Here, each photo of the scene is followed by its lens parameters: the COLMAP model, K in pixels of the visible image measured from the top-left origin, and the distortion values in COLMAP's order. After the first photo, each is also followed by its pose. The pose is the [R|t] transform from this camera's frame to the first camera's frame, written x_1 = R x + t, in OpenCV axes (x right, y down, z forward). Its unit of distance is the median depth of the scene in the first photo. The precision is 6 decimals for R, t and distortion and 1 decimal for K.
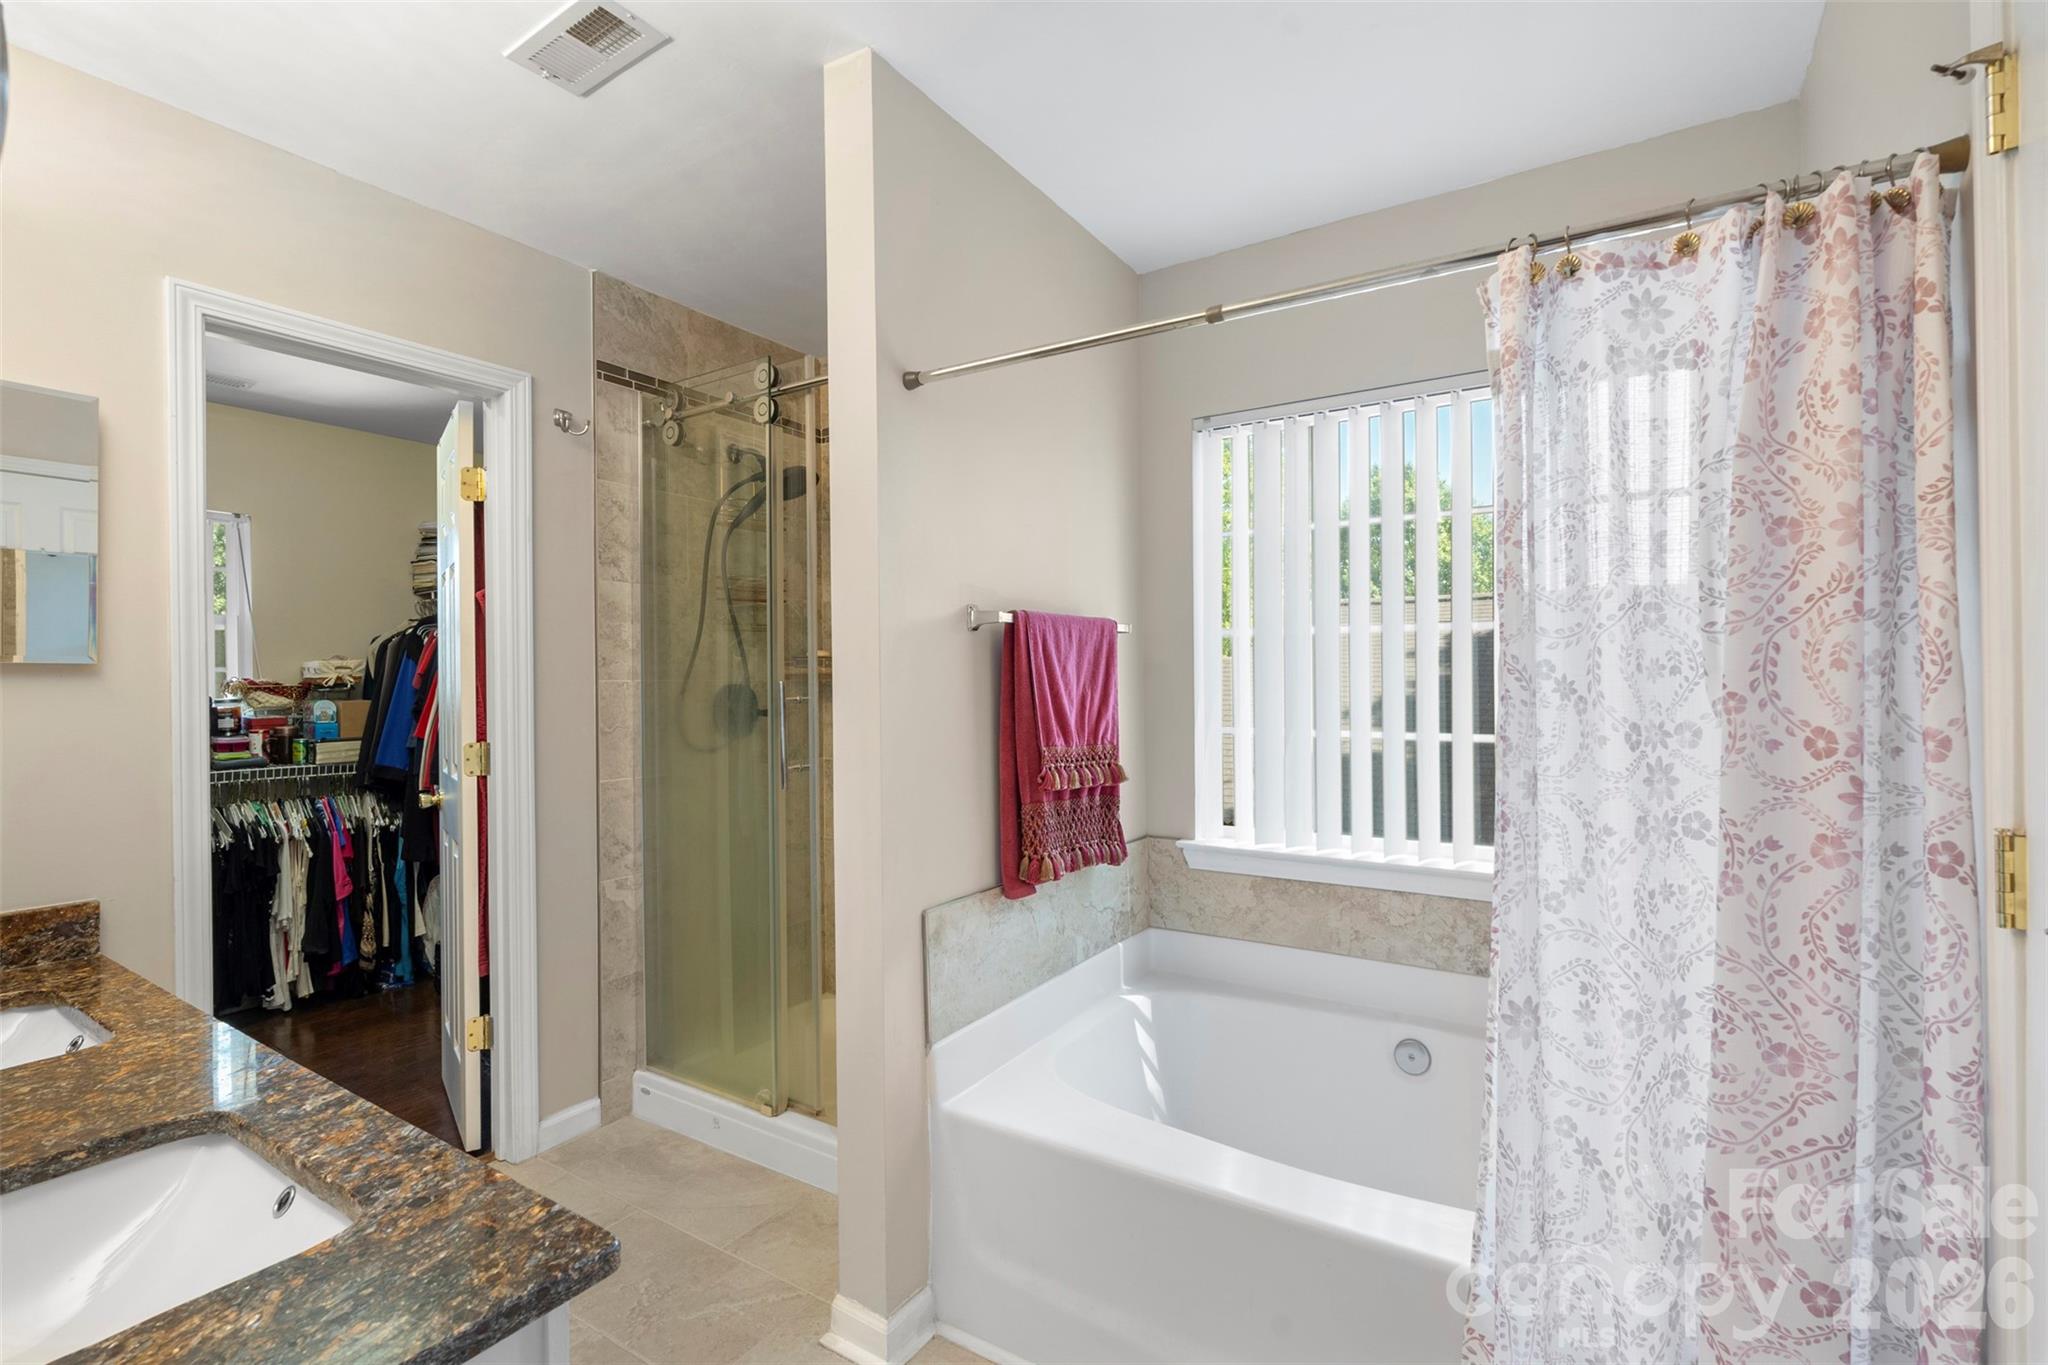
lens RADIAL K [[922.0, 0, 1042.3], [0, 922.0, 680.7], [0, 0, 1]] dist [-0.003165, -0.001193]
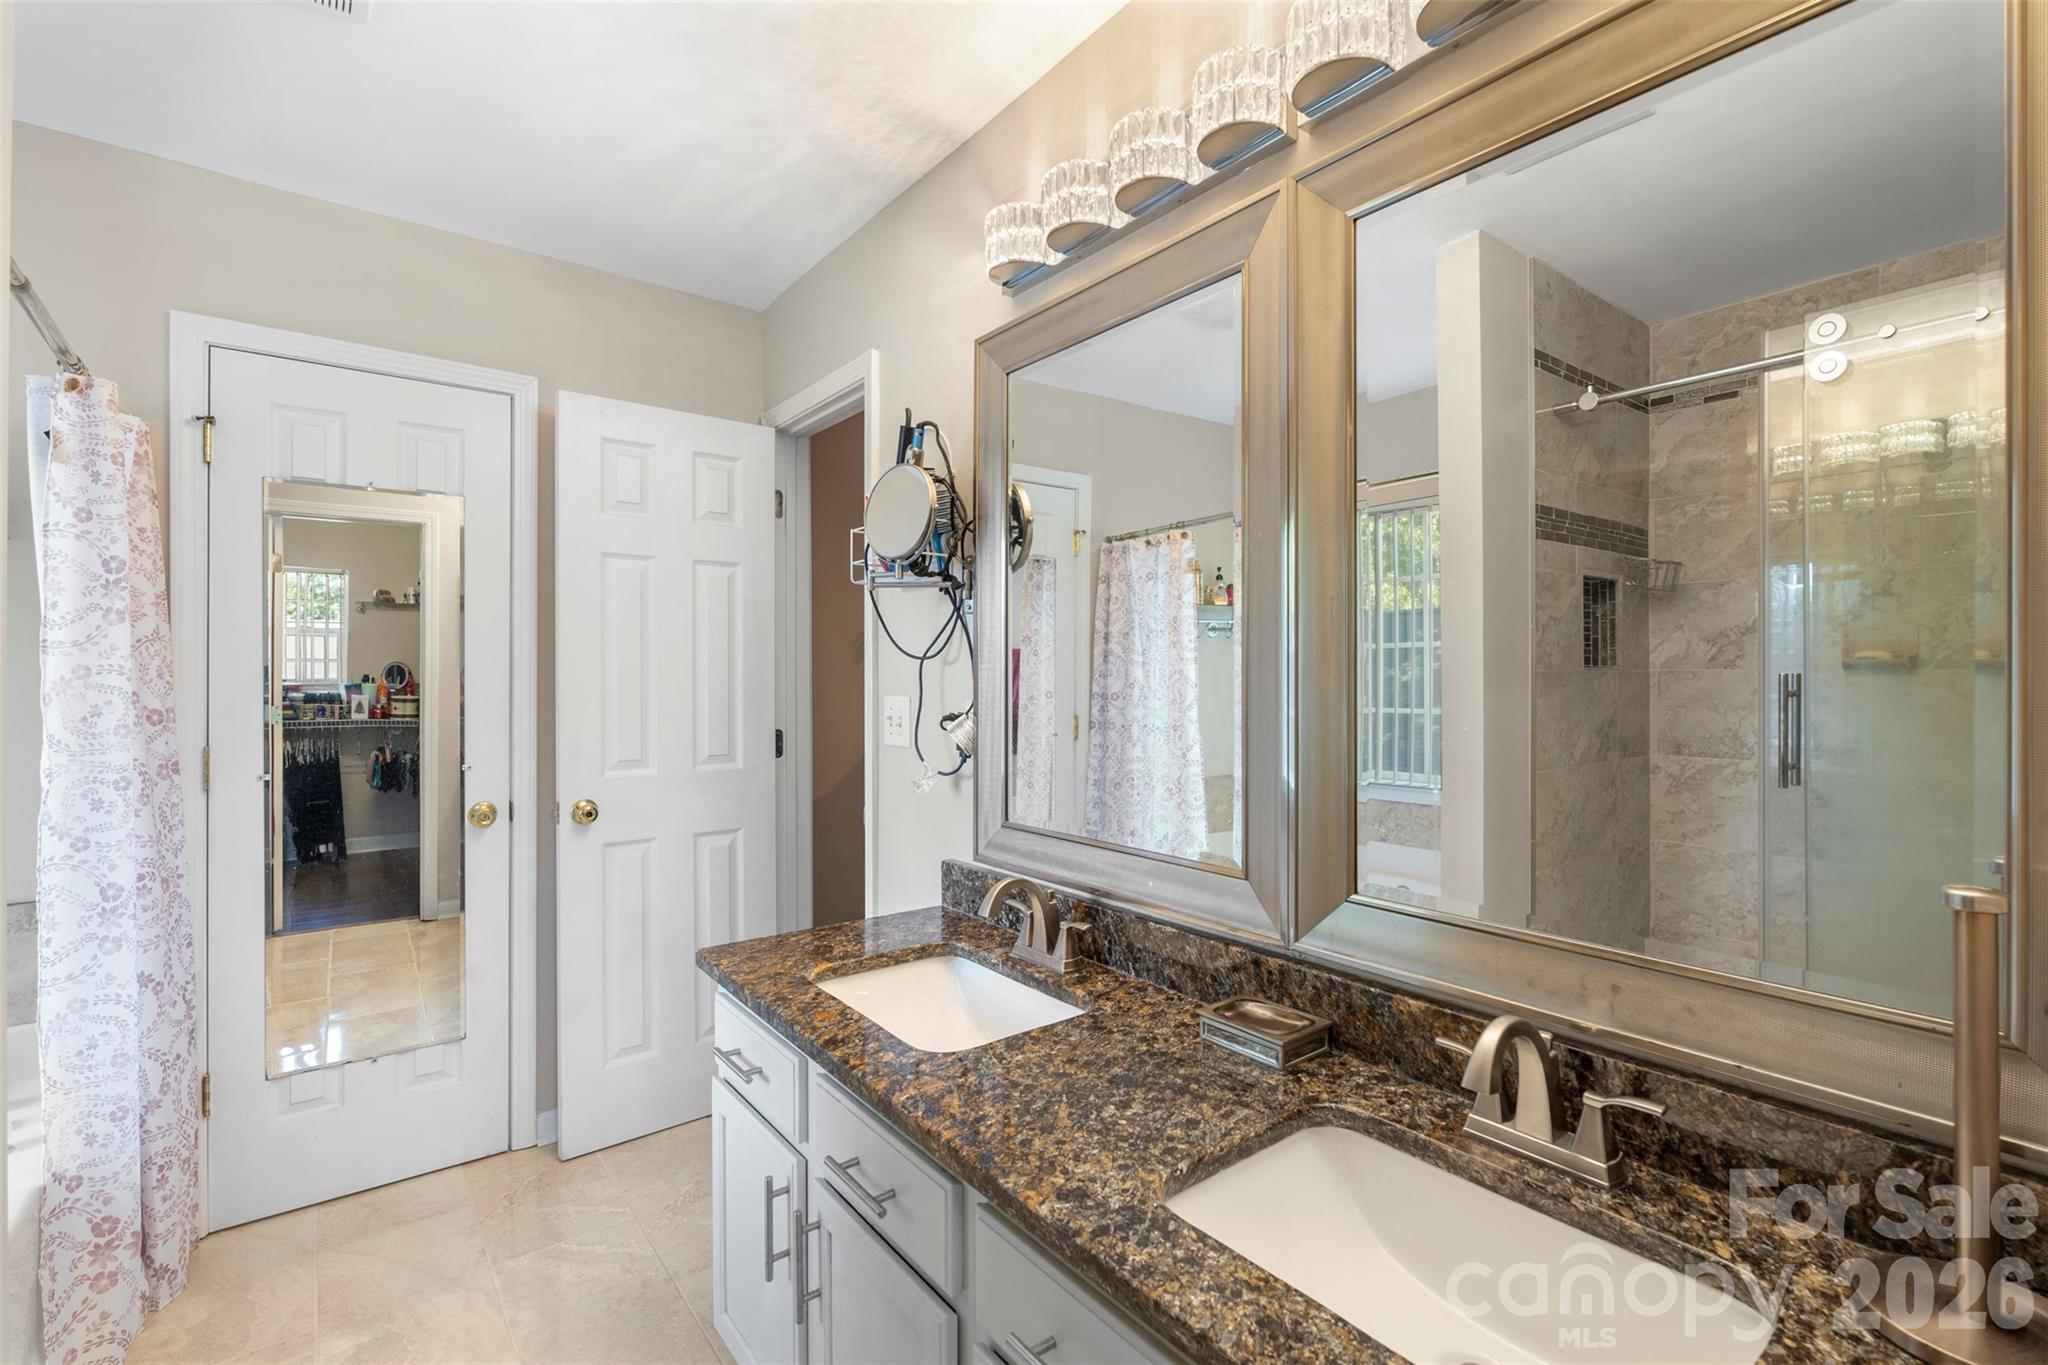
lens RADIAL K [[922.0, 0, 1012.7], [0, 922.0, 675.7], [0, 0, 1]] dist [-0.003165, -0.001193]
pose [[-0.934803, 0.015143, 0.354844, -1.390304], [0.017215, 0.999848, 0.002682, 0.006511], [-0.354750, 0.008616, -0.934922, 1.998405]]
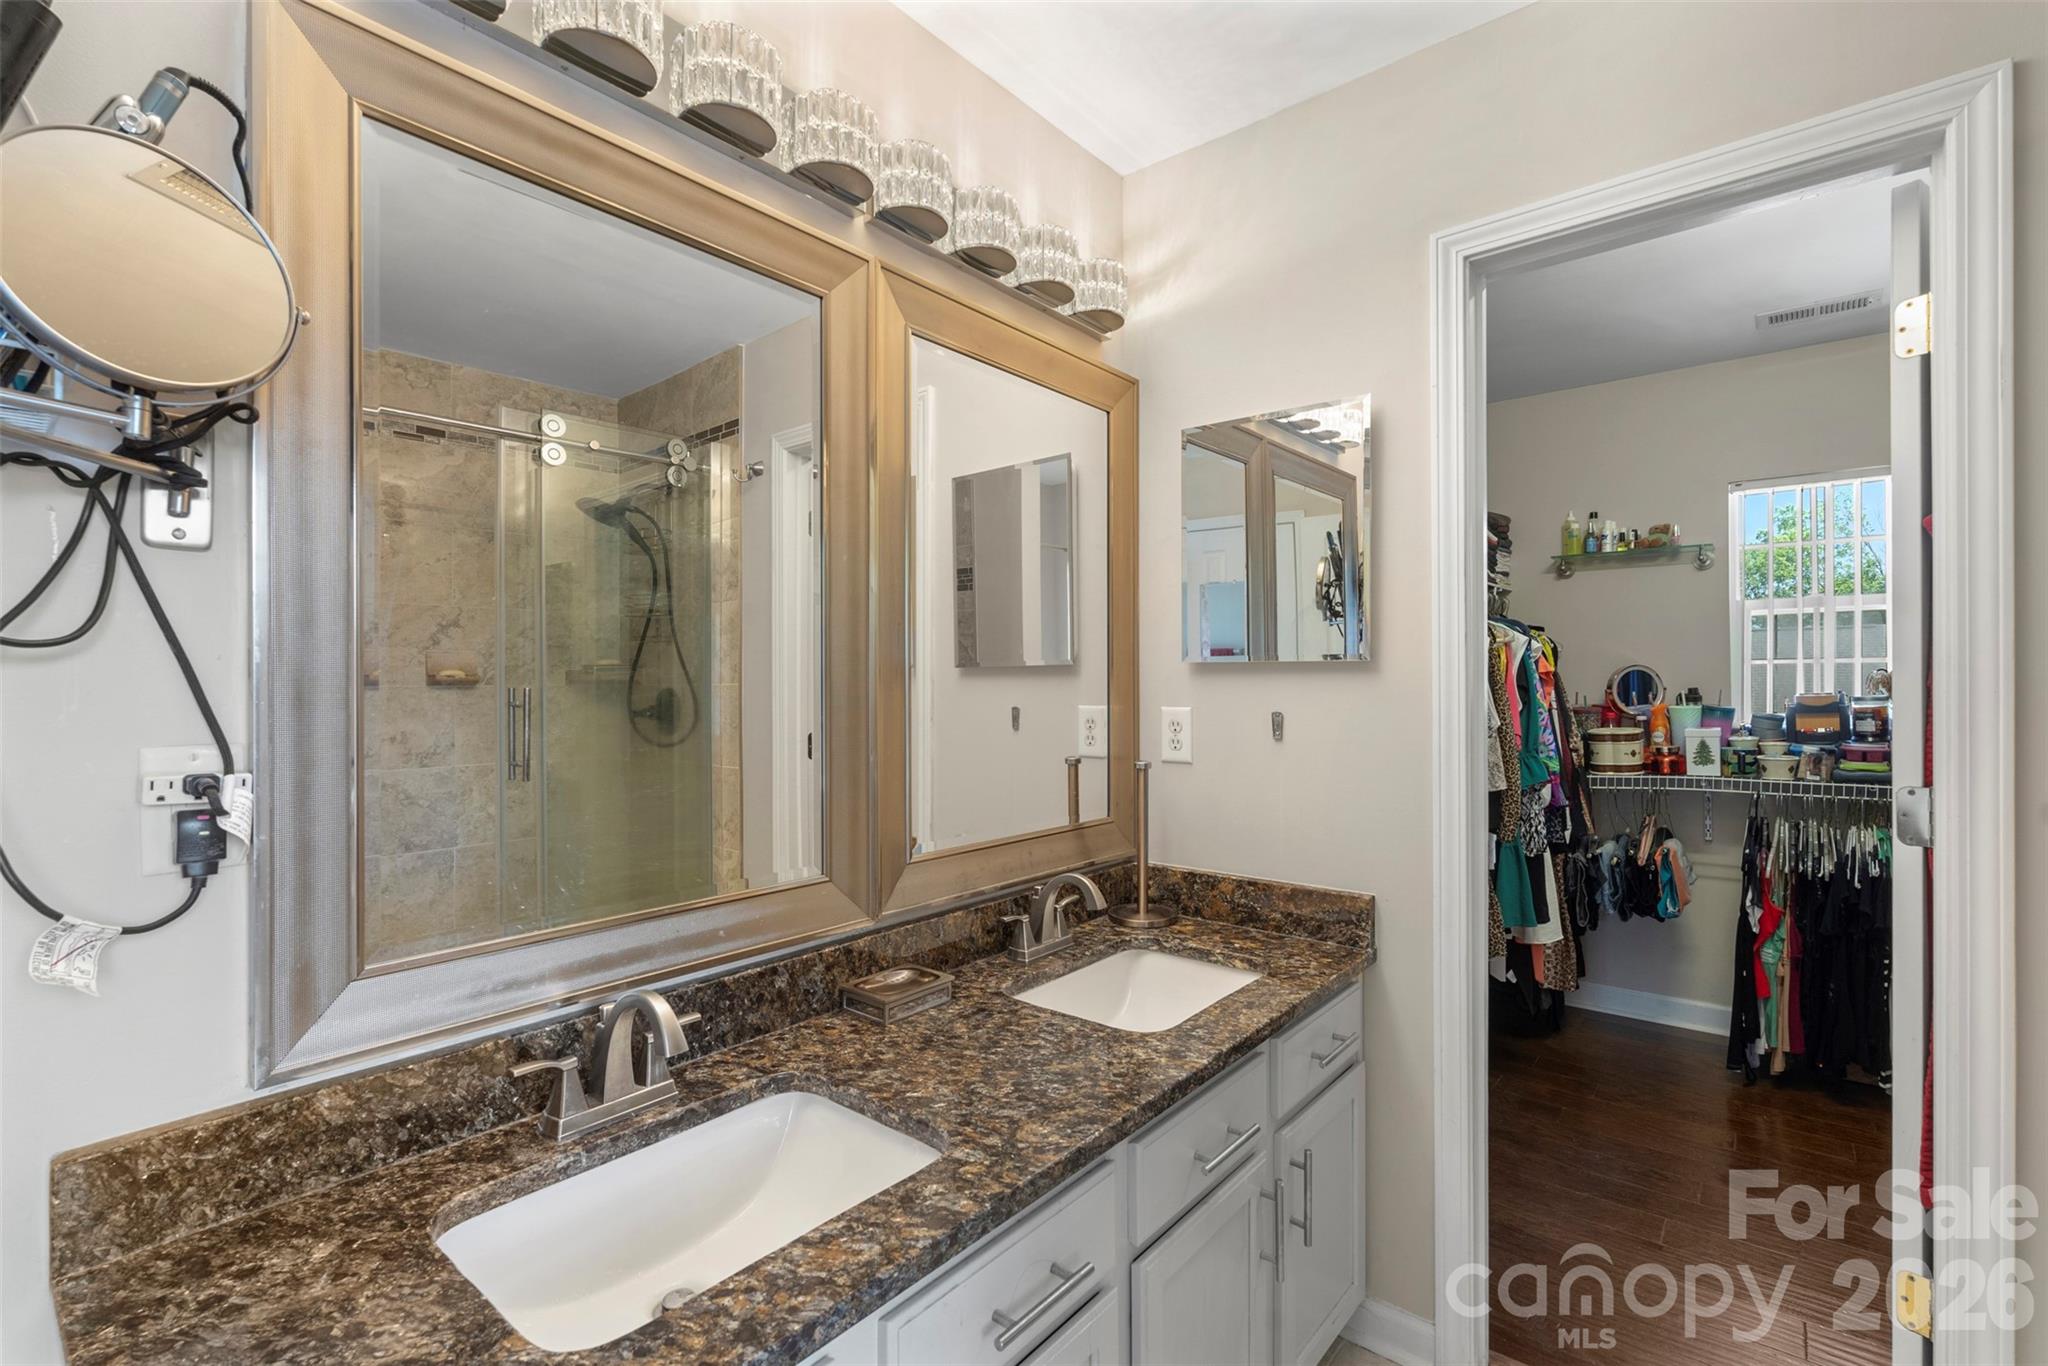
lens RADIAL K [[922.0, 0, 1031.8], [0, 922.0, 680.7], [0, 0, 1]] dist [-0.003165, -0.001193]
pose [[-0.113359, 0.009361, -0.993510, 0.000508], [0.001424, 0.999956, 0.009259, -0.005515], [0.993553, -0.000365, -0.113367, 1.176288]]
